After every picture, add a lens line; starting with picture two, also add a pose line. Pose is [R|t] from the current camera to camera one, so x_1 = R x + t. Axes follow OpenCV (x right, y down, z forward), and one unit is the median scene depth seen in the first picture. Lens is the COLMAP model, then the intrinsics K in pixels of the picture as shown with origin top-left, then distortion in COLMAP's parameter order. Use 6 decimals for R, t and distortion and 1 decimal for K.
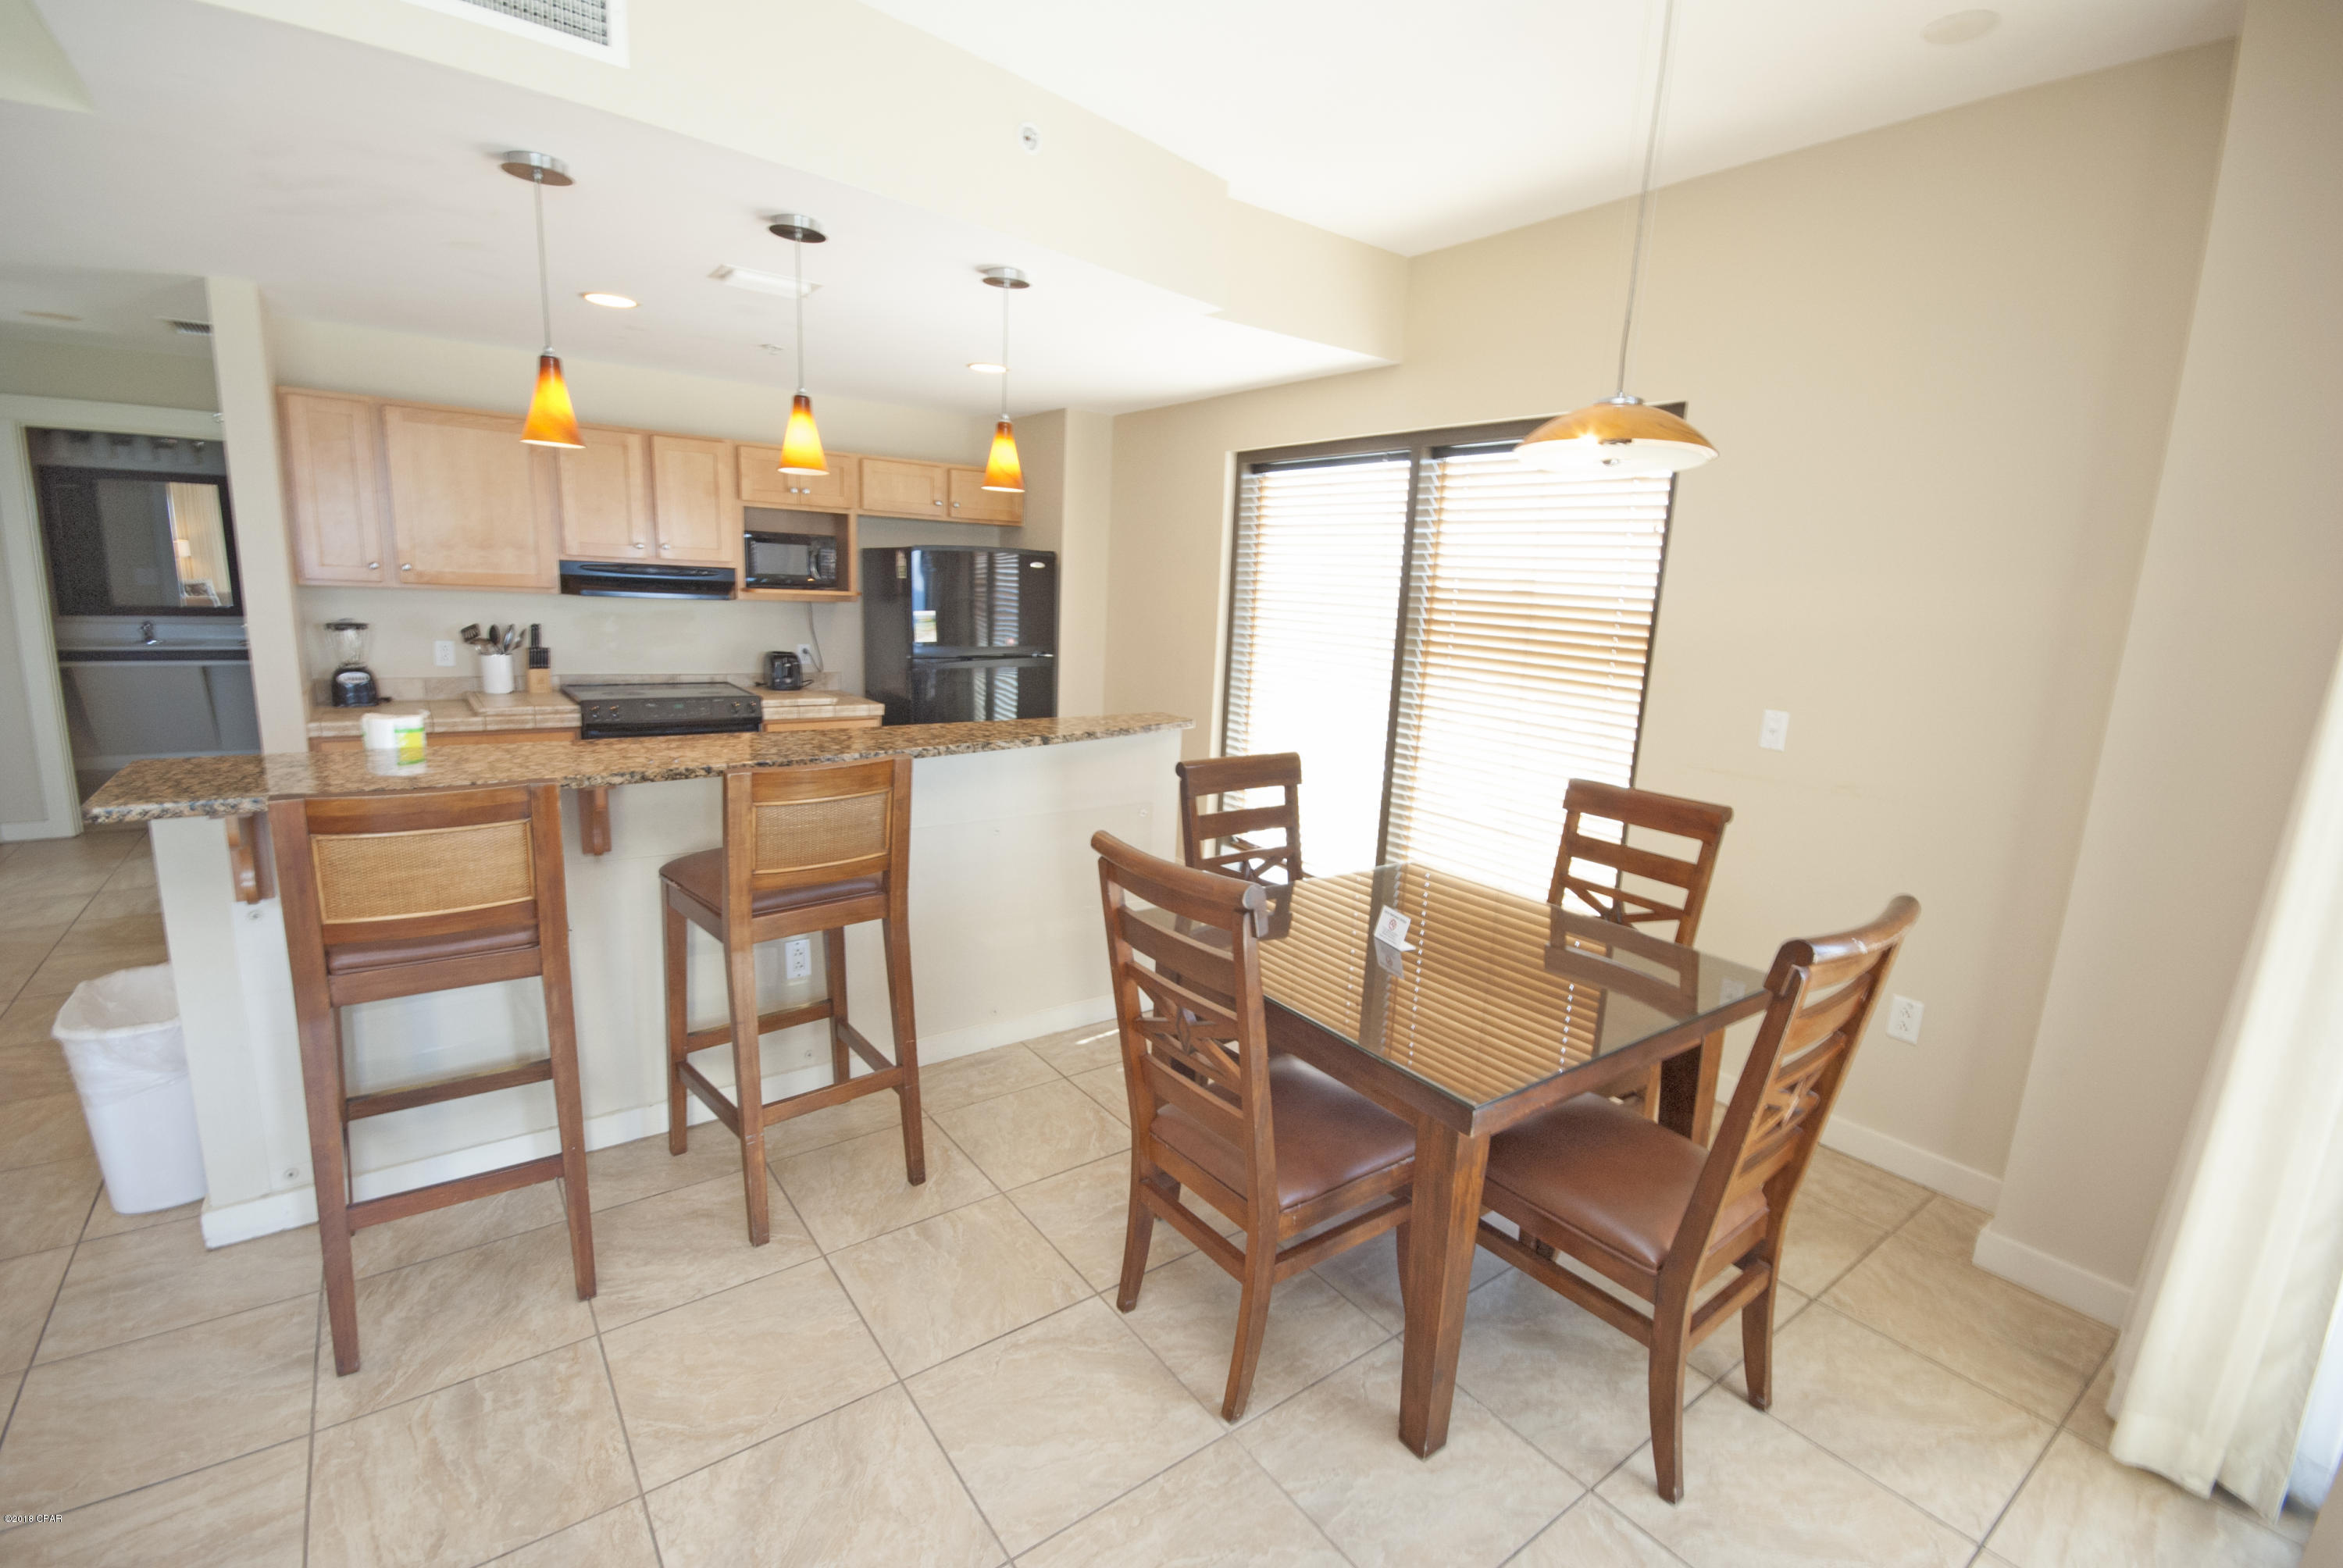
lens RADIAL K [[1033.7, 0, 1171.5], [0, 1033.7, 784.0], [0, 0, 1]] dist [0.008639, -0.009614]
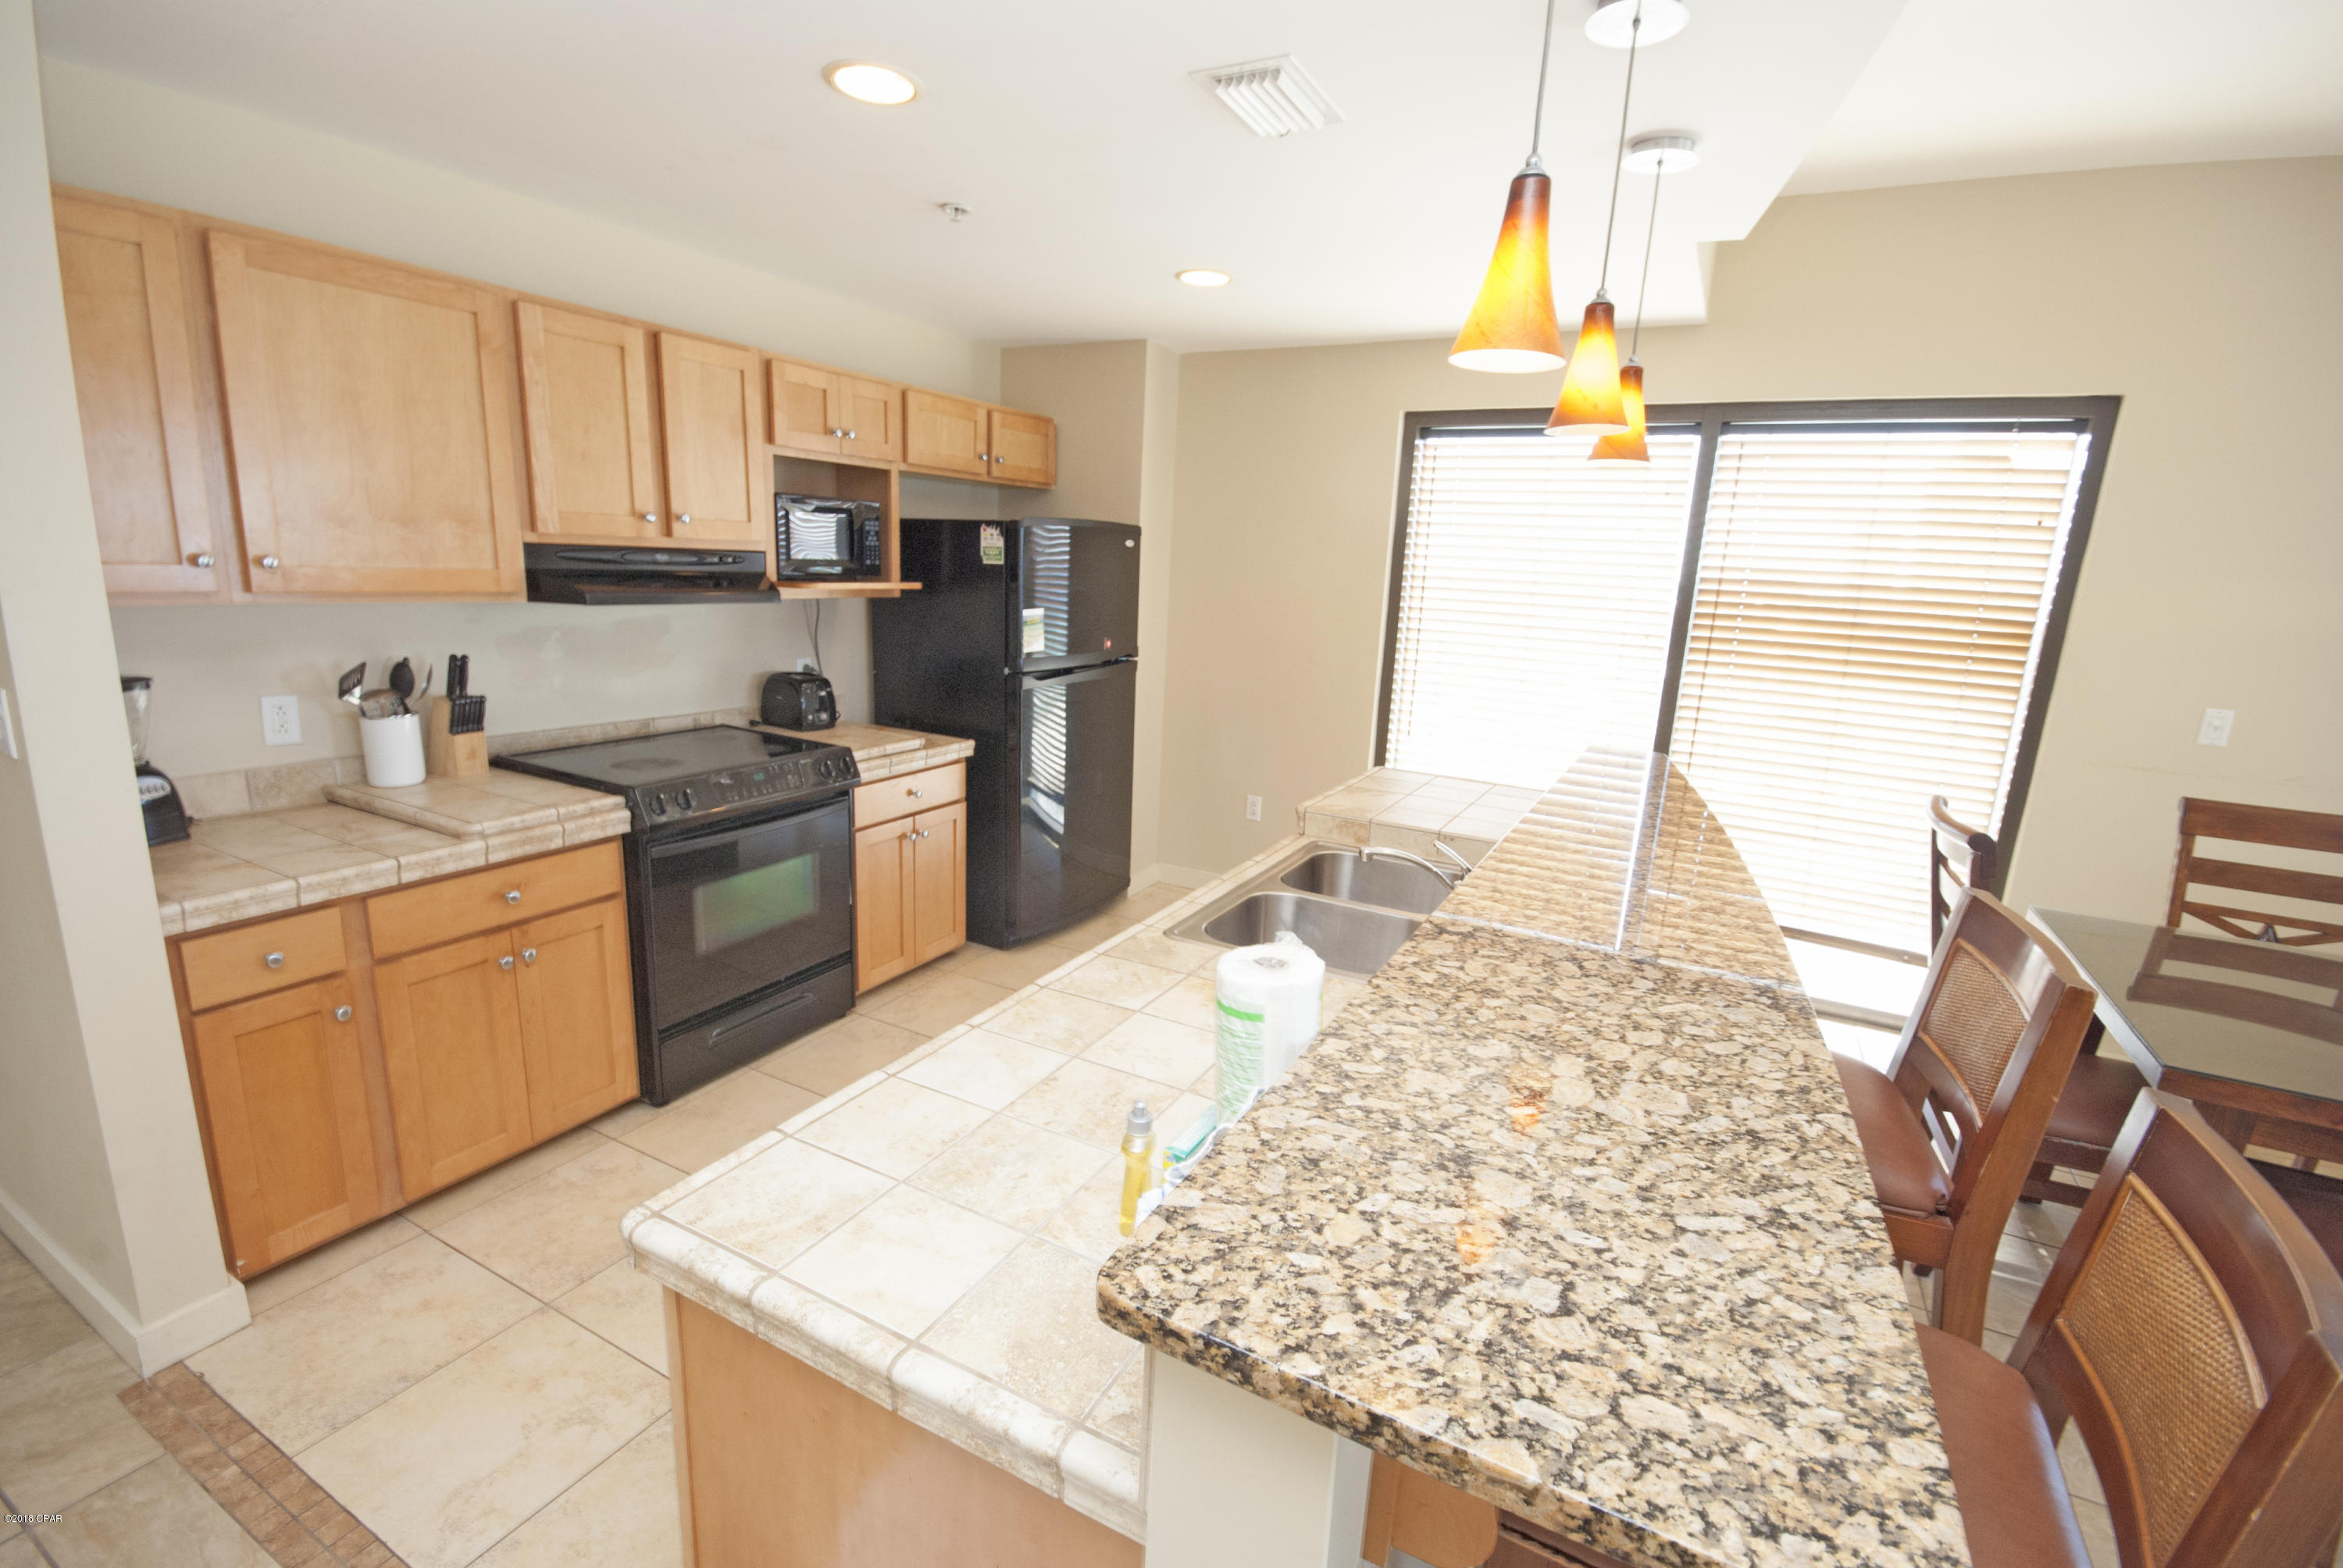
lens RADIAL K [[1033.7, 0, 1171.5], [0, 1033.7, 784.0], [0, 0, 1]] dist [0.008639, -0.009614]
pose [[0.905278, -0.095614, 0.413921, -0.517051], [0.077527, 0.995164, 0.060321, -0.091058], [-0.417687, -0.022517, 0.908312, 0.329920]]
